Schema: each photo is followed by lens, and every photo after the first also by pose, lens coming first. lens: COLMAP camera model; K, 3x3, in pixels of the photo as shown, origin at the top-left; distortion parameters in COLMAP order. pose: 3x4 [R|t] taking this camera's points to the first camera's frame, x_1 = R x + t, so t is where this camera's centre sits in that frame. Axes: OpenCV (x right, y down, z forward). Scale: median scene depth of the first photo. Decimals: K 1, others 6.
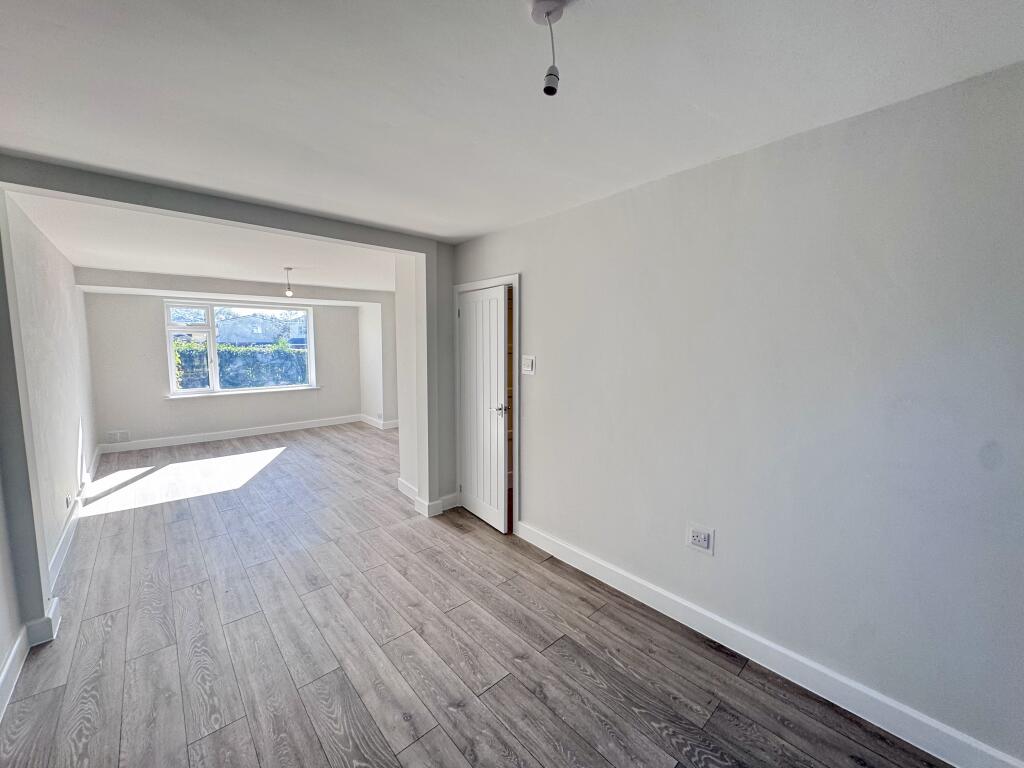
lens RADIAL K [[405.8, 0, 511.4], [0, 405.8, 383.4], [0, 0, 1]] dist [-0.000830, -0.000120]
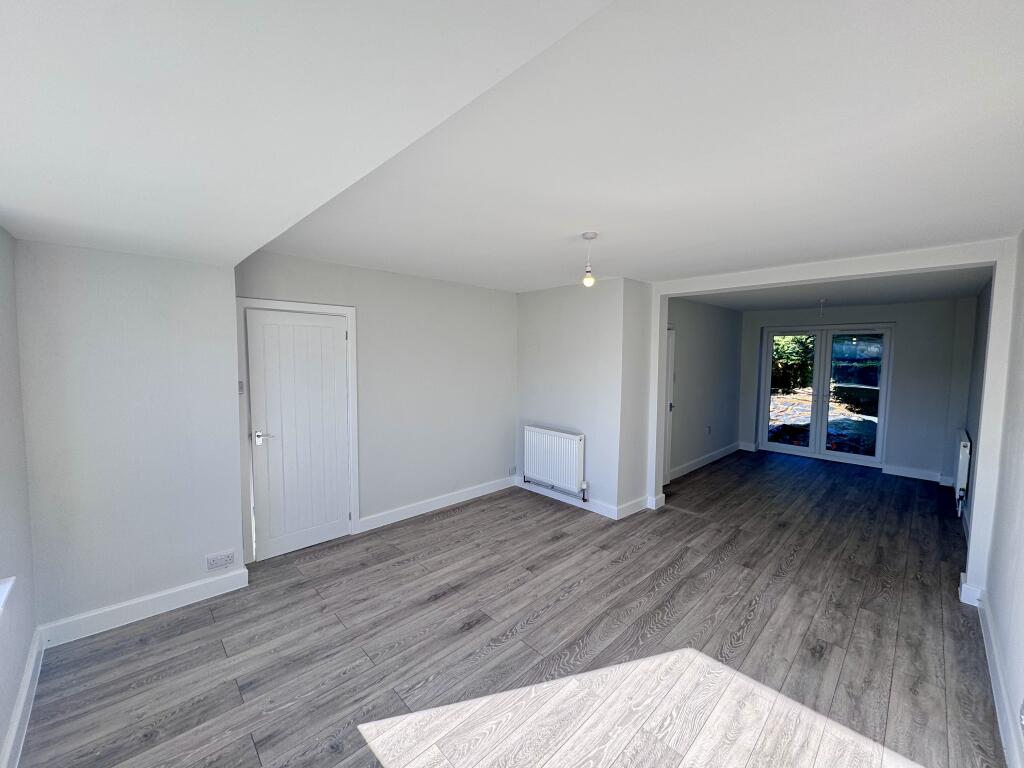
lens RADIAL K [[405.8, 0, 511.6], [0, 405.8, 383.6], [0, 0, 1]] dist [-0.000830, -0.000120]
pose [[-0.036799, -0.074244, 0.996561, -1.393540], [0.086921, 0.993219, 0.077205, -0.178990], [-0.995535, 0.089463, -0.030096, 1.452766]]
